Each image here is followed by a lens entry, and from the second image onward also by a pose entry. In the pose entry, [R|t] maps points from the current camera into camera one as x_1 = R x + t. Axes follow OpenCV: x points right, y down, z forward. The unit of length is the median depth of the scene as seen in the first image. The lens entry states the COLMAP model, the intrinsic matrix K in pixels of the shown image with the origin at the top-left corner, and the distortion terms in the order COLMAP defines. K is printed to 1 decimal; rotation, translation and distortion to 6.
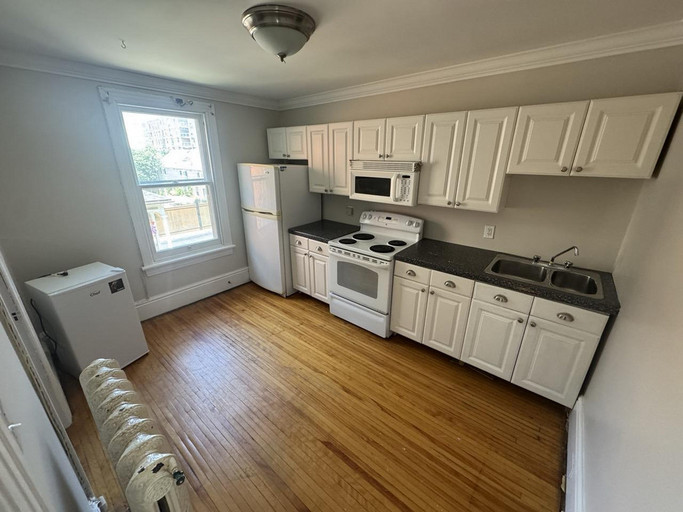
lens RADIAL K [[272.4, 0, 341.5], [0, 272.4, 256.0], [0, 0, 1]] dist [0.000907, -0.000036]
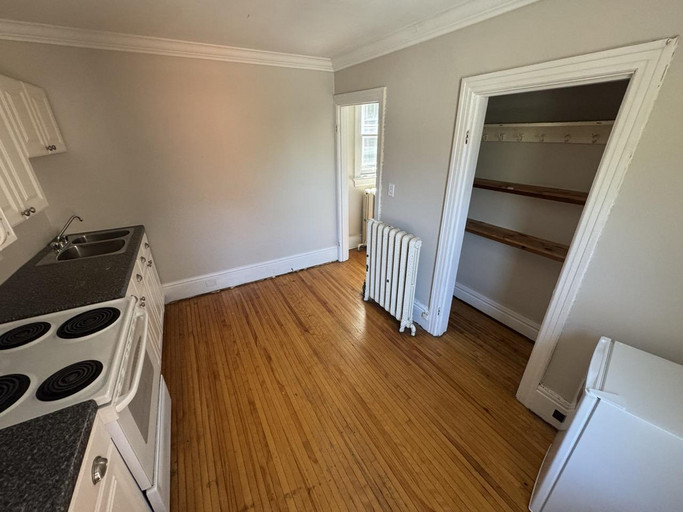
lens RADIAL K [[272.4, 0, 341.5], [0, 272.4, 256.0], [0, 0, 1]] dist [0.000907, -0.000036]
pose [[-0.933829, -0.141528, 0.328532, -0.584724], [0.127046, 0.727318, 0.674439, -0.527918], [-0.334399, 0.671549, -0.661210, 1.442297]]
